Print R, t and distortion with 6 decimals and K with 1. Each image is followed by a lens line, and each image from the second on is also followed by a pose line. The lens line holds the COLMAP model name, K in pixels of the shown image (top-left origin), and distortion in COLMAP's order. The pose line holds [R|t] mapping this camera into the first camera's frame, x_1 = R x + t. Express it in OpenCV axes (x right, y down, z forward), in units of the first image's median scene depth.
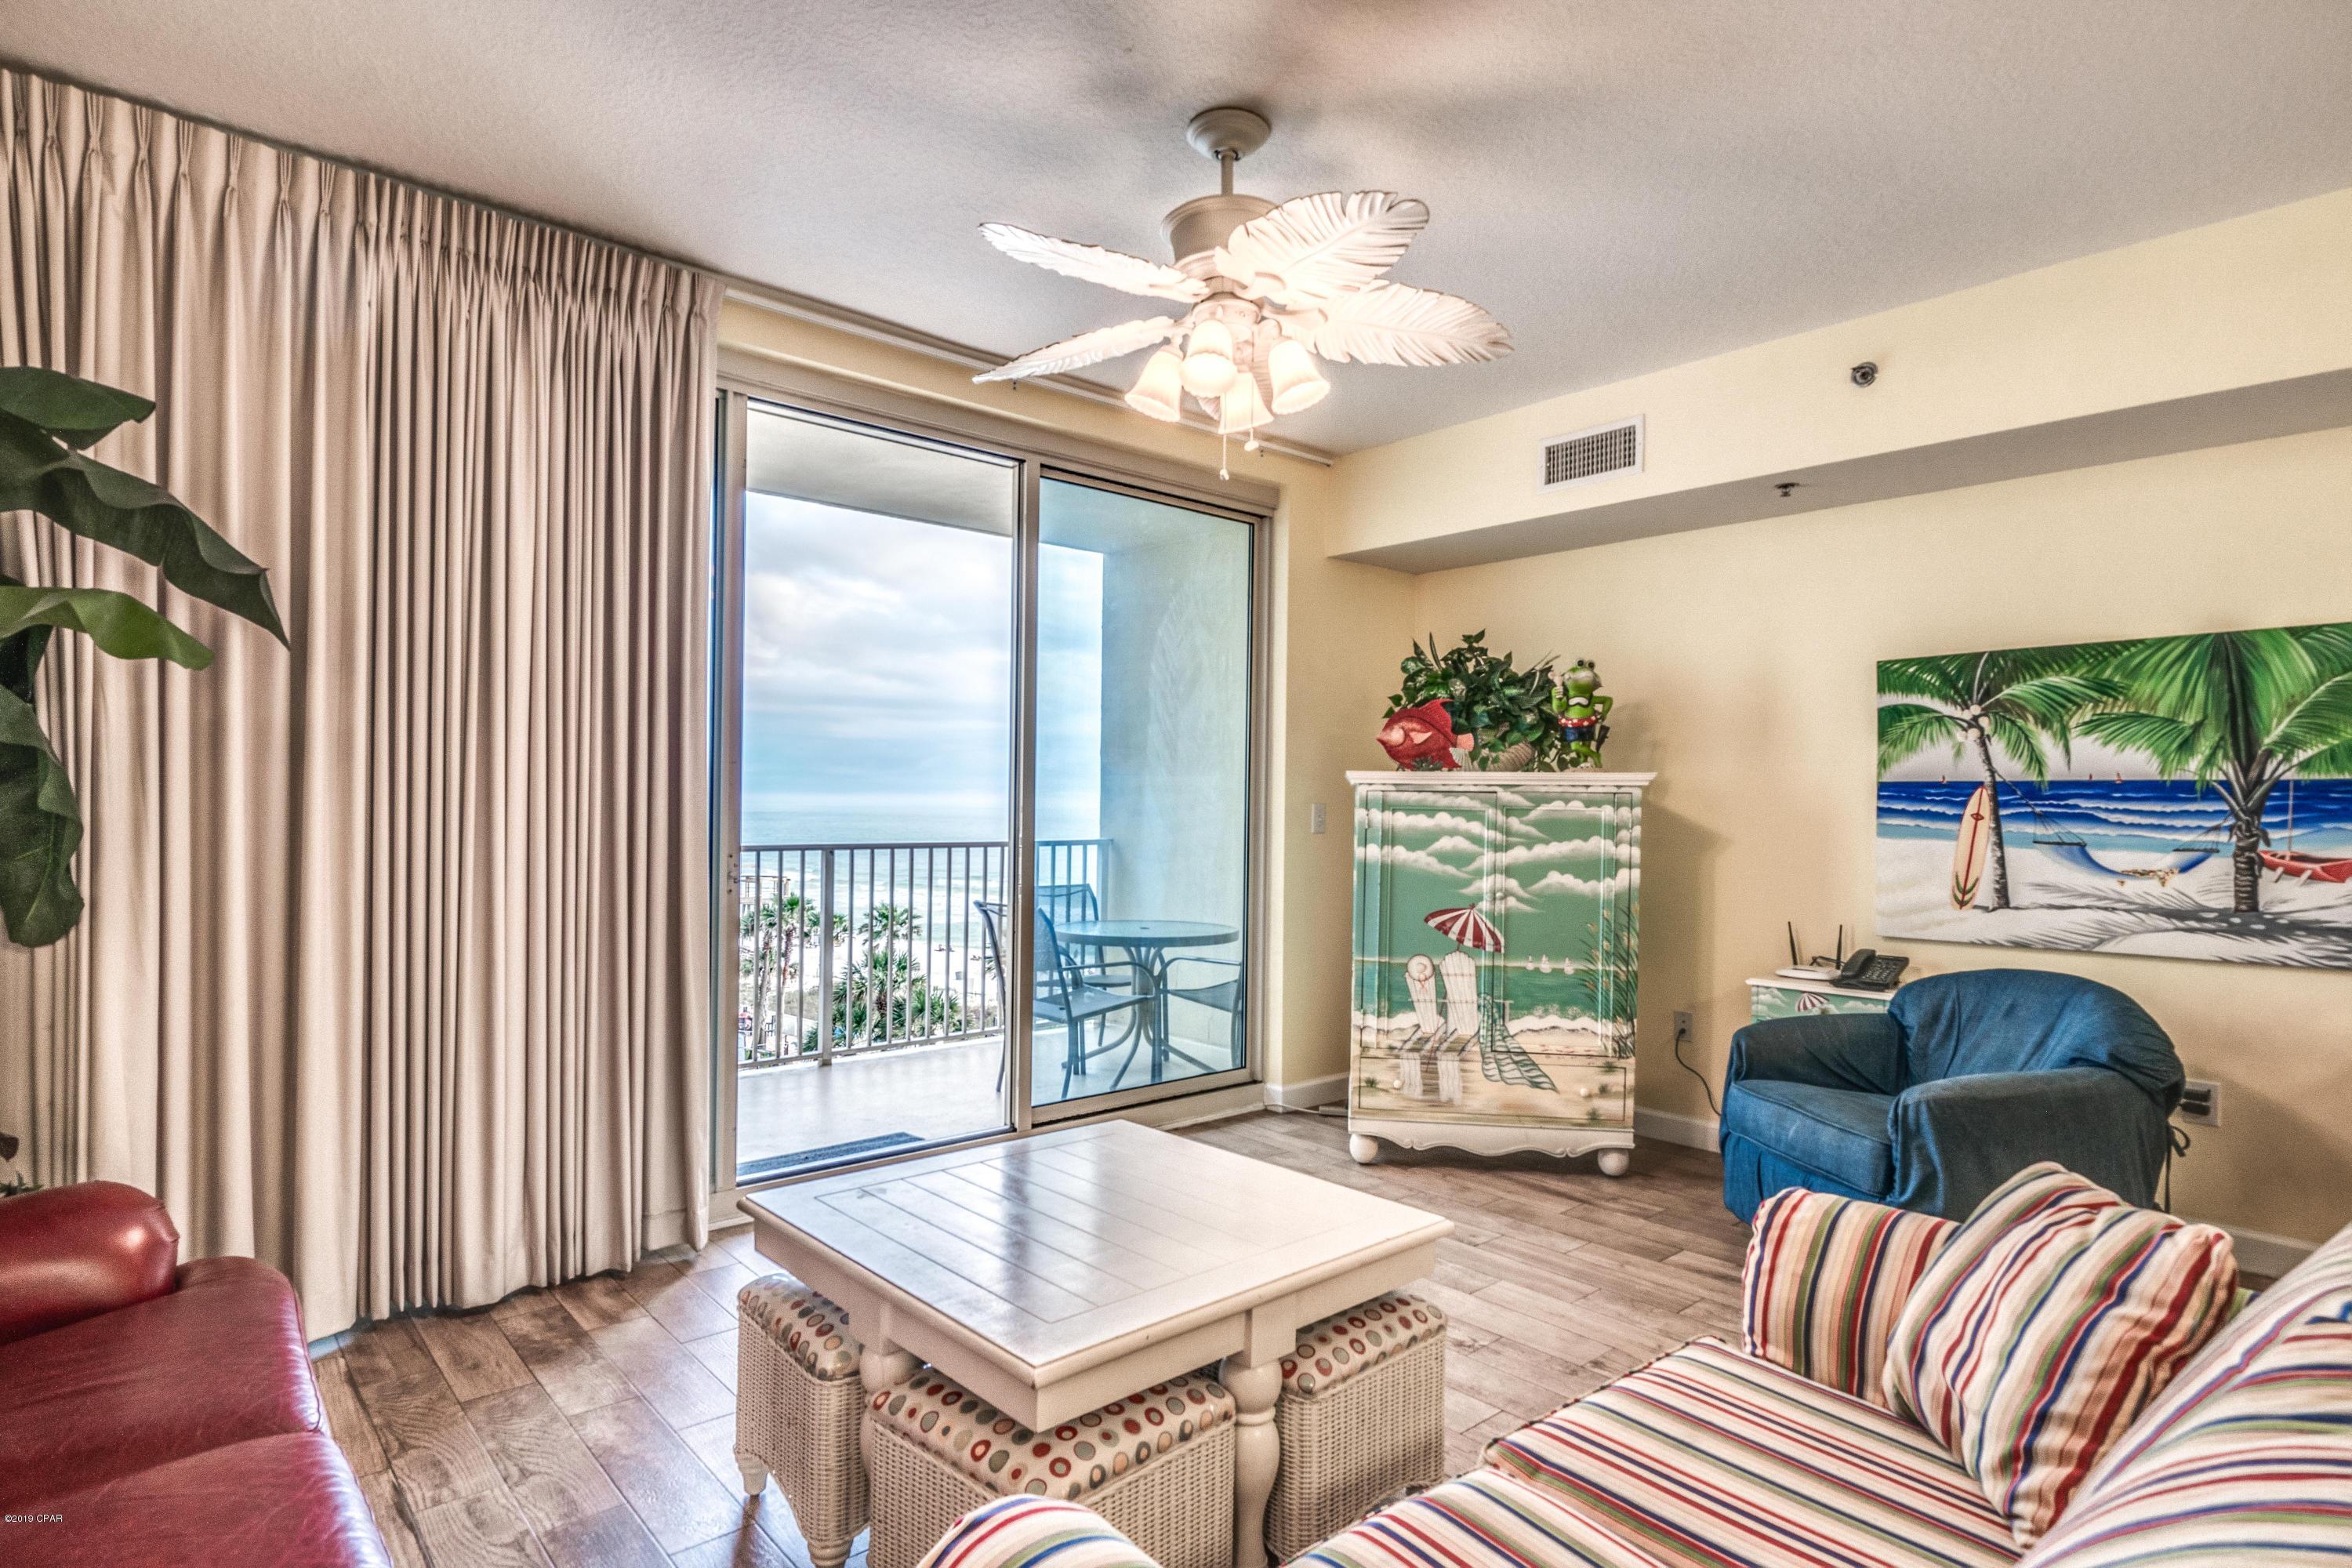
lens RADIAL K [[1236.1, 0, 1163.0], [0, 1236.1, 810.8], [0, 0, 1]] dist [-0.000018, -0.001882]
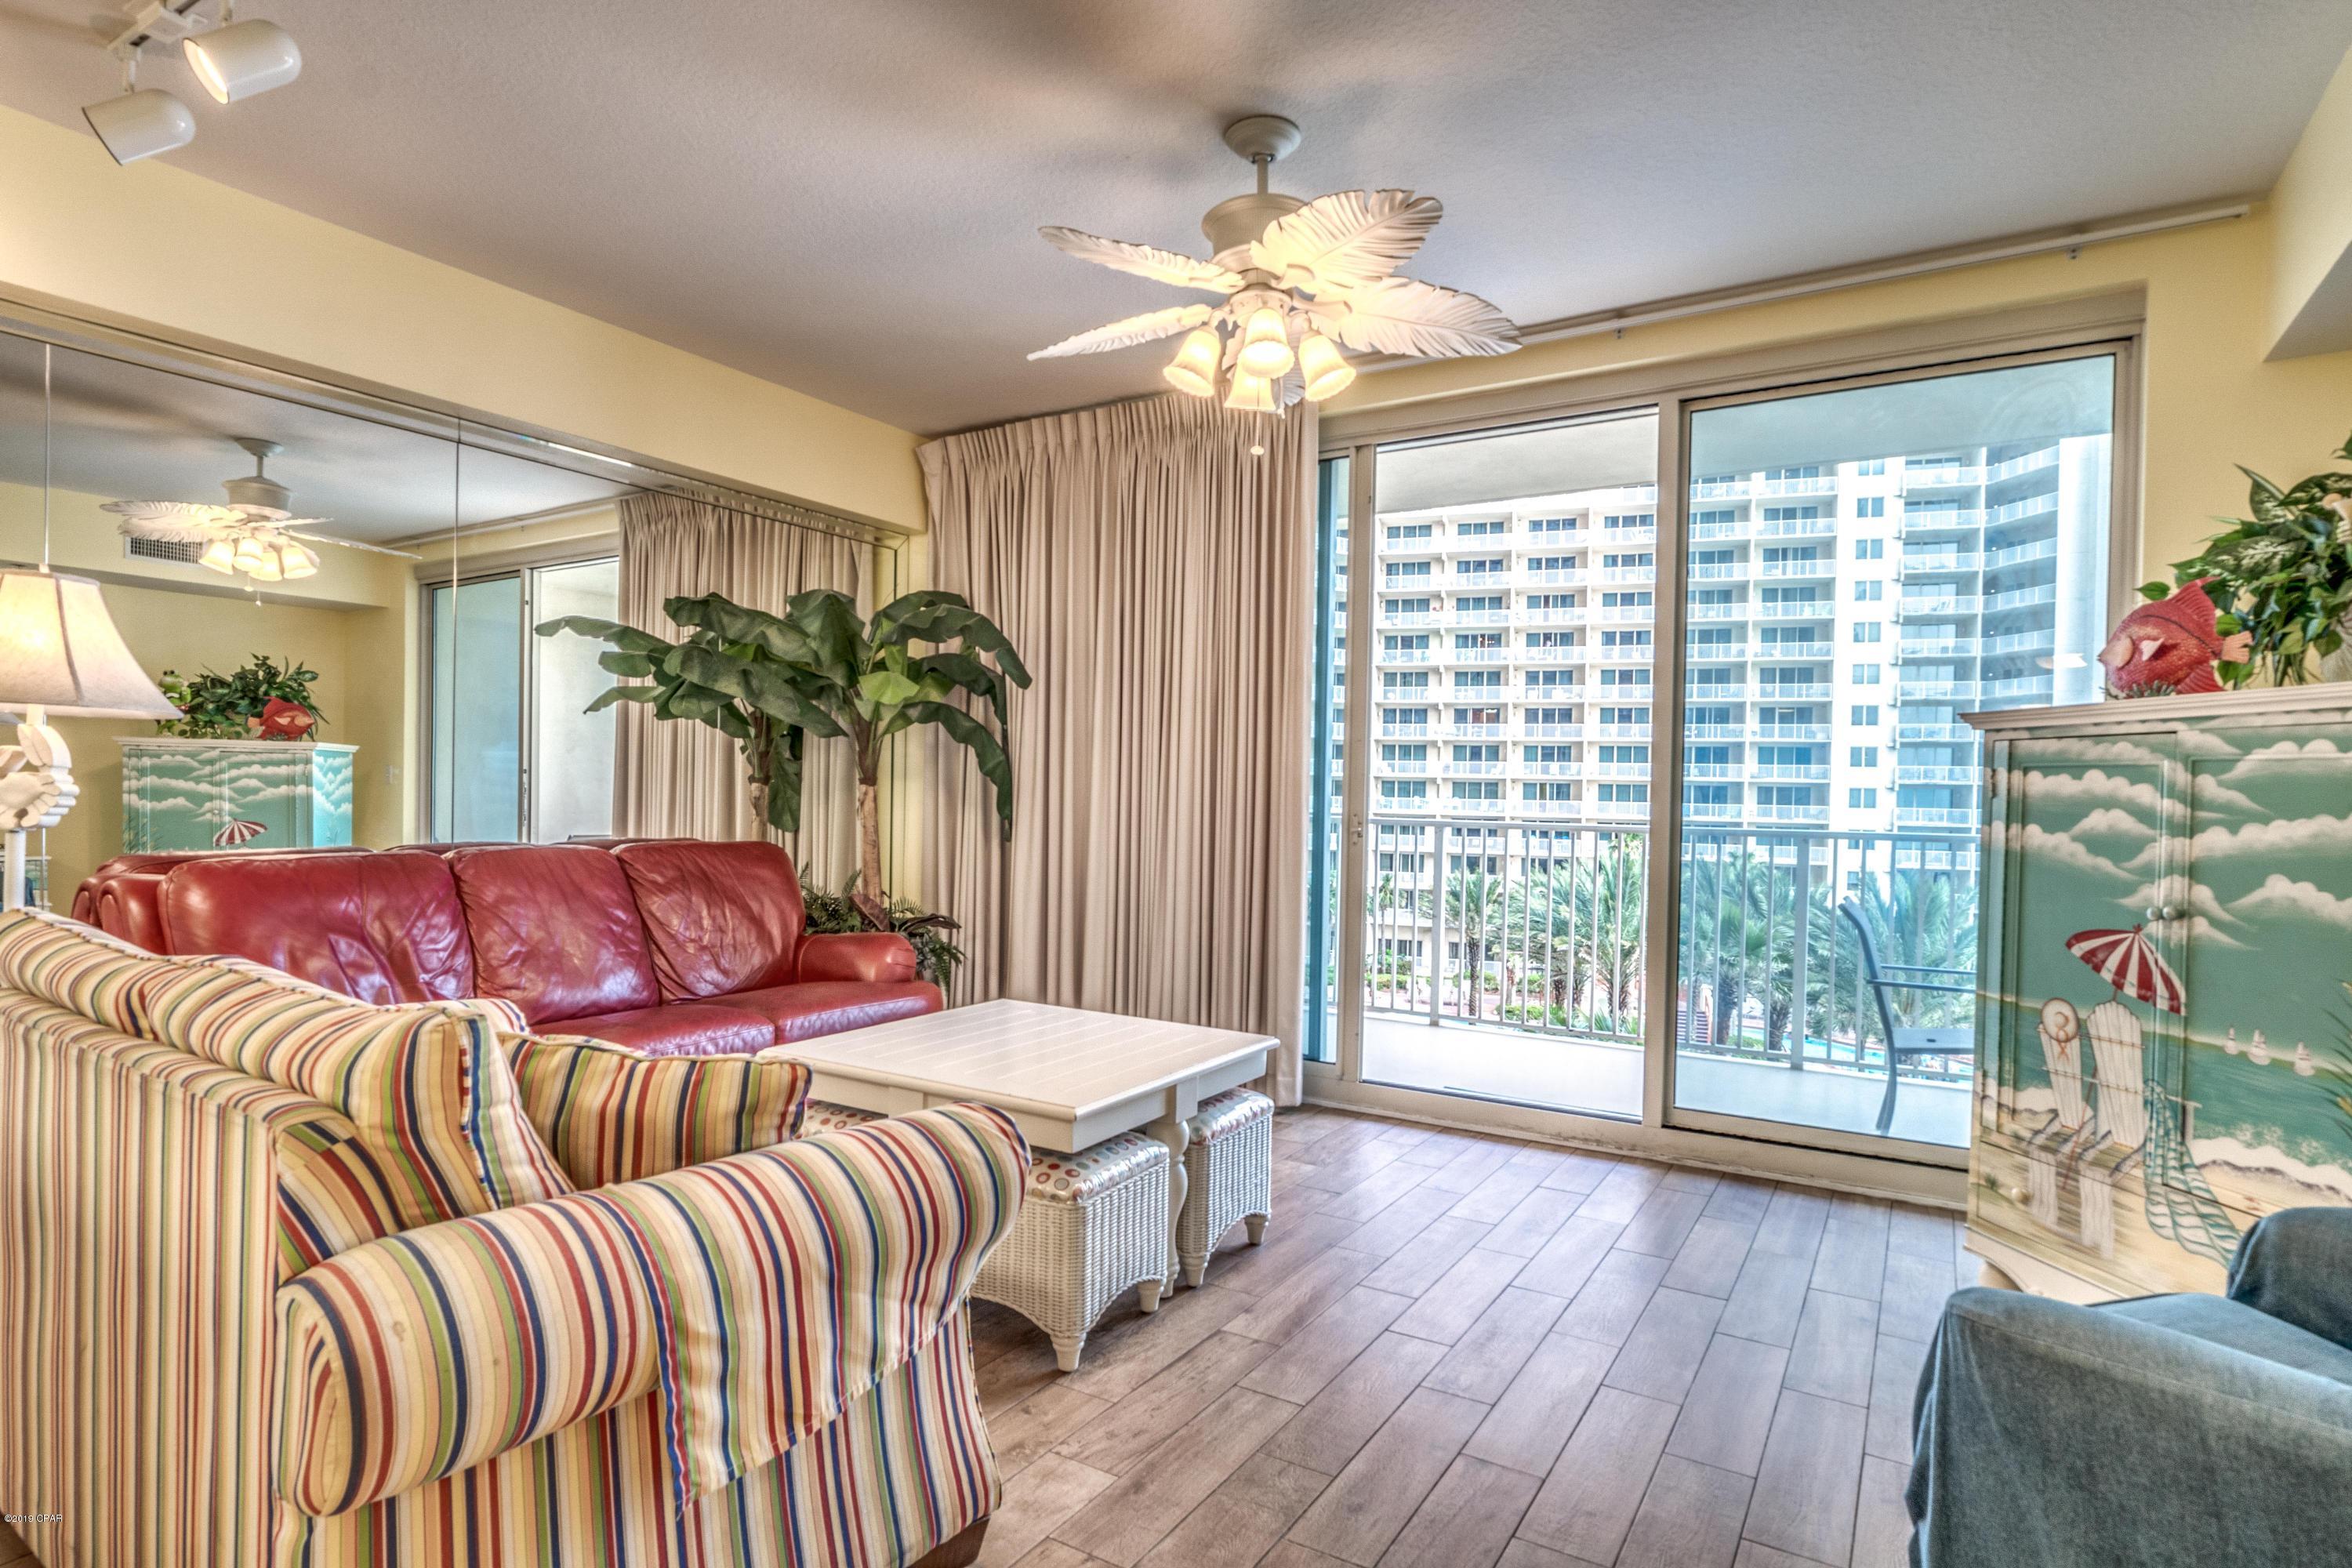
lens RADIAL K [[1236.1, 0, 1163.0], [0, 1236.1, 810.8], [0, 0, 1]] dist [-0.000018, -0.001882]
pose [[0.283014, 0.006022, -0.959097, 0.745536], [-0.024275, 0.999705, -0.000886, 0.036283], [0.958808, 0.023533, 0.283077, 0.425574]]
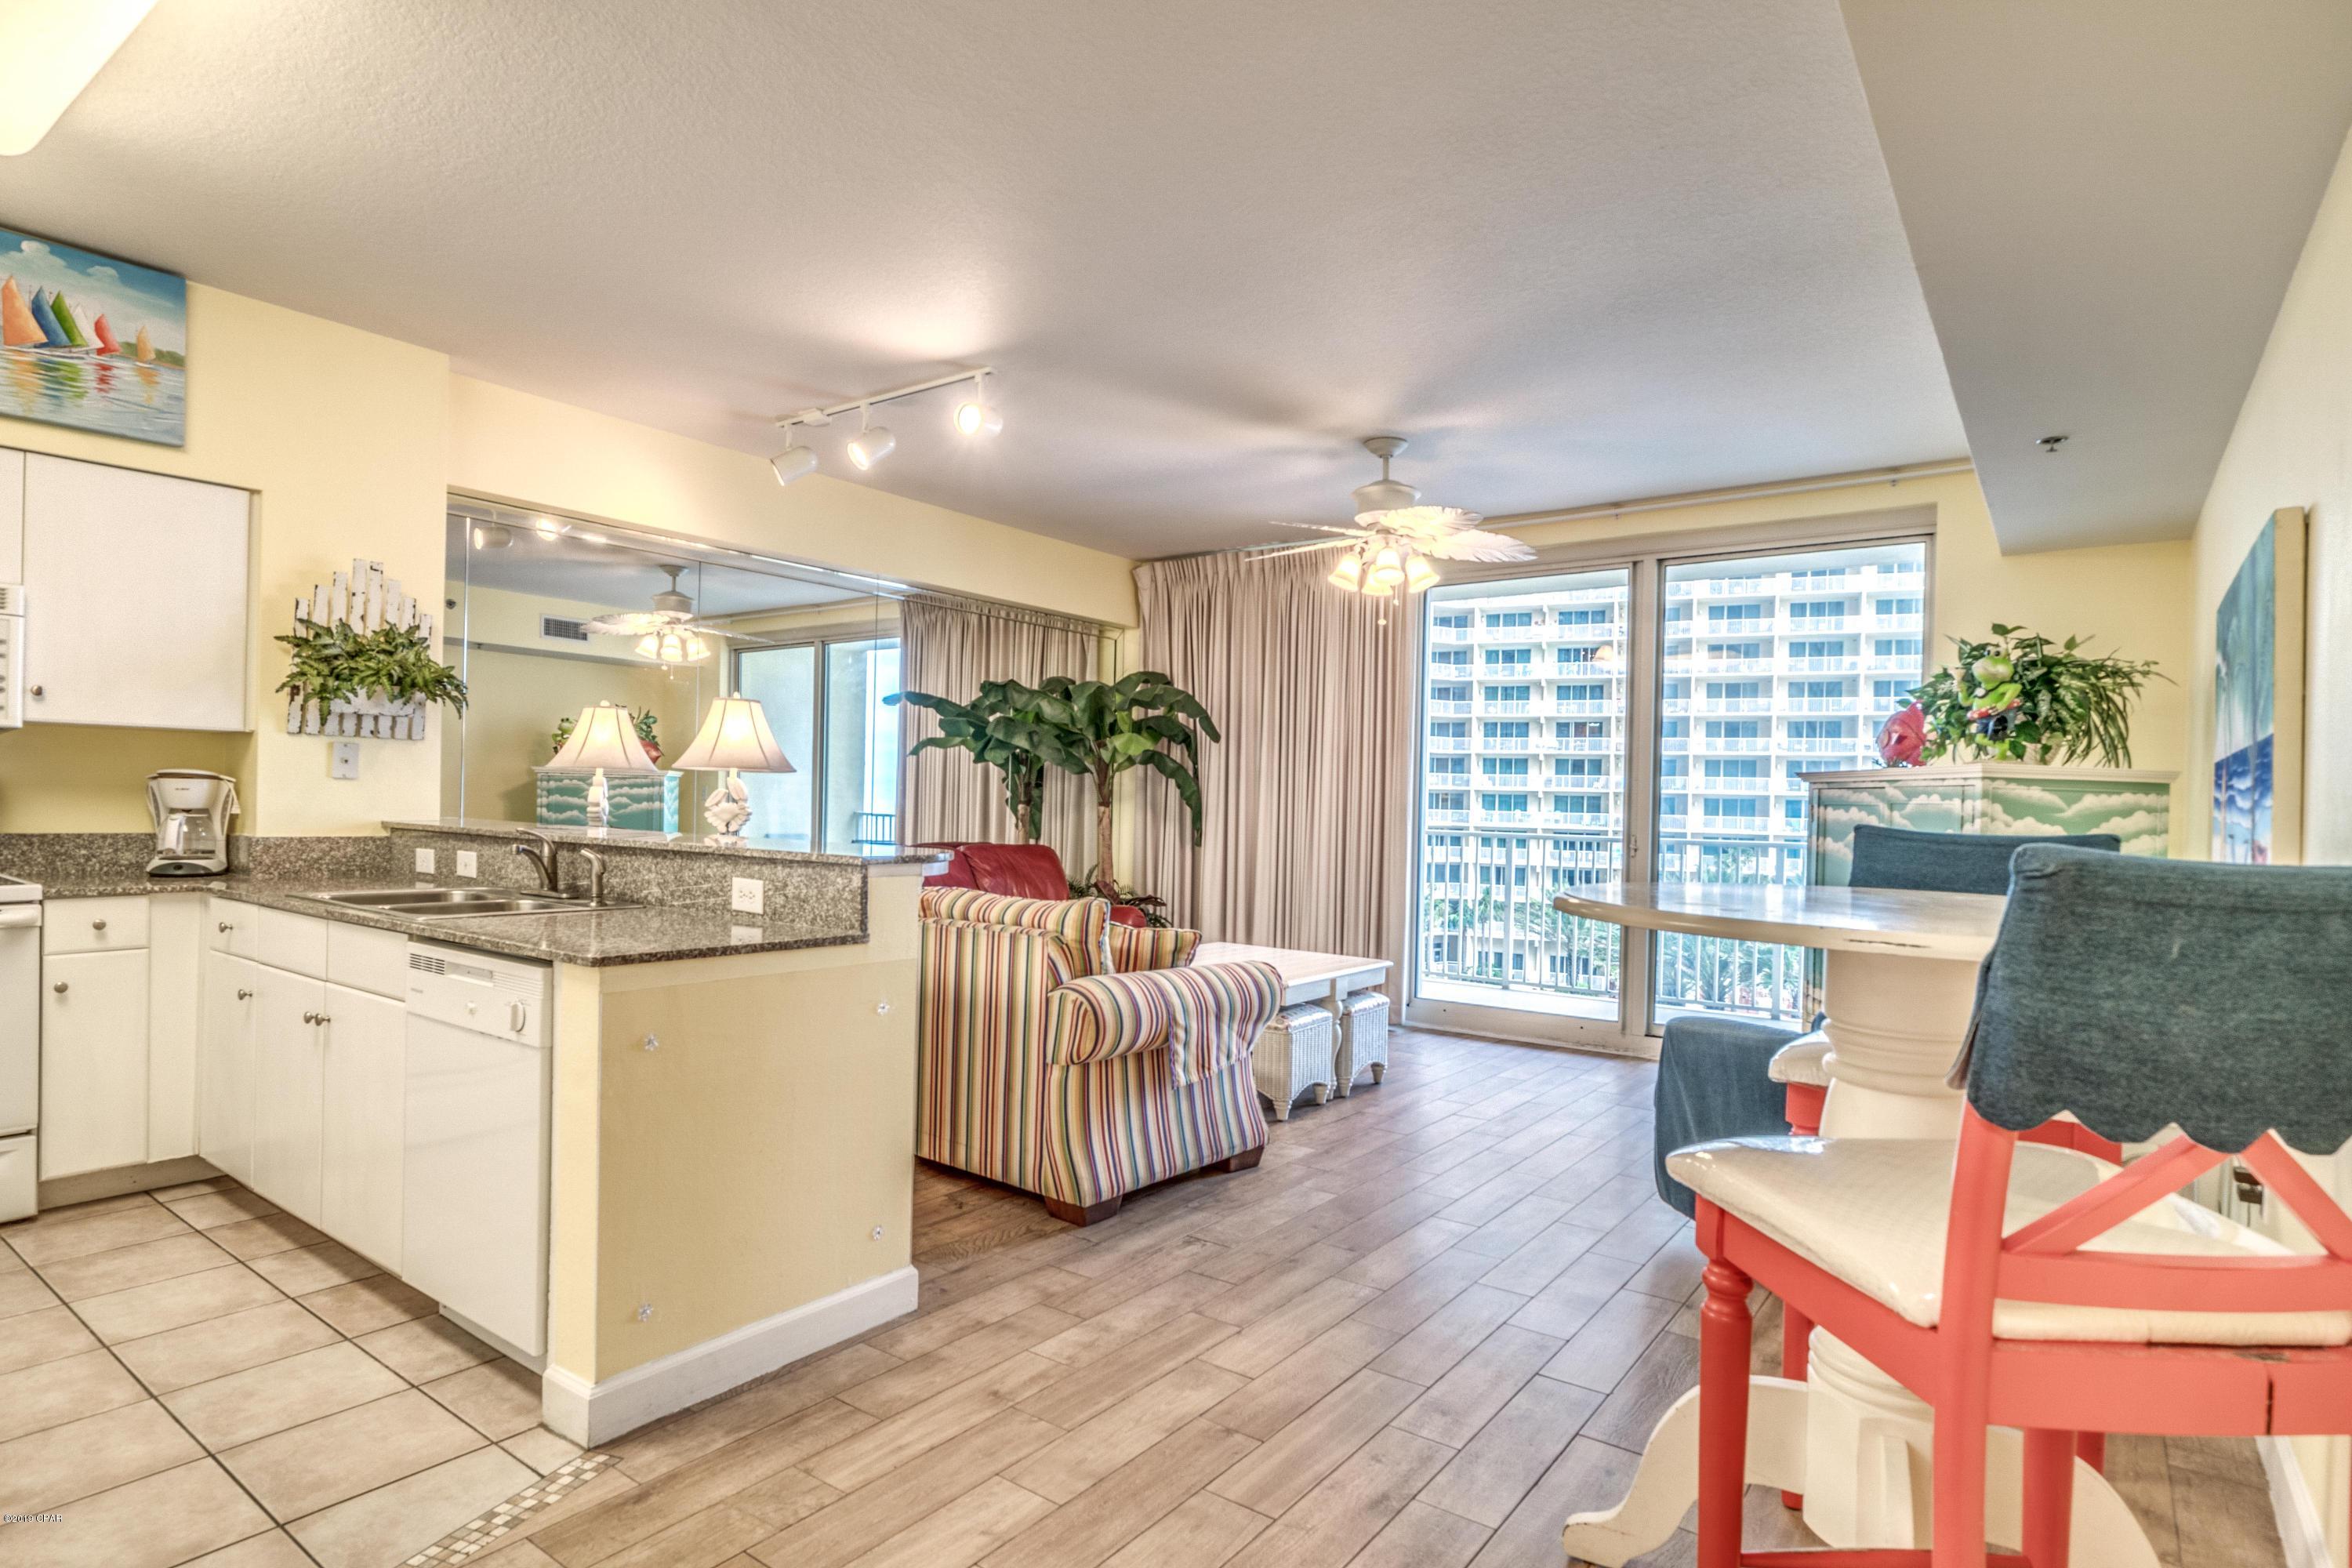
lens RADIAL K [[1236.1, 0, 1163.0], [0, 1236.1, 810.8], [0, 0, 1]] dist [-0.000018, -0.001882]
pose [[0.206613, -0.001596, -0.978421, 1.283446], [-0.030031, 0.999517, -0.007972, 0.034694], [0.977962, 0.031030, 0.206466, 0.192314]]
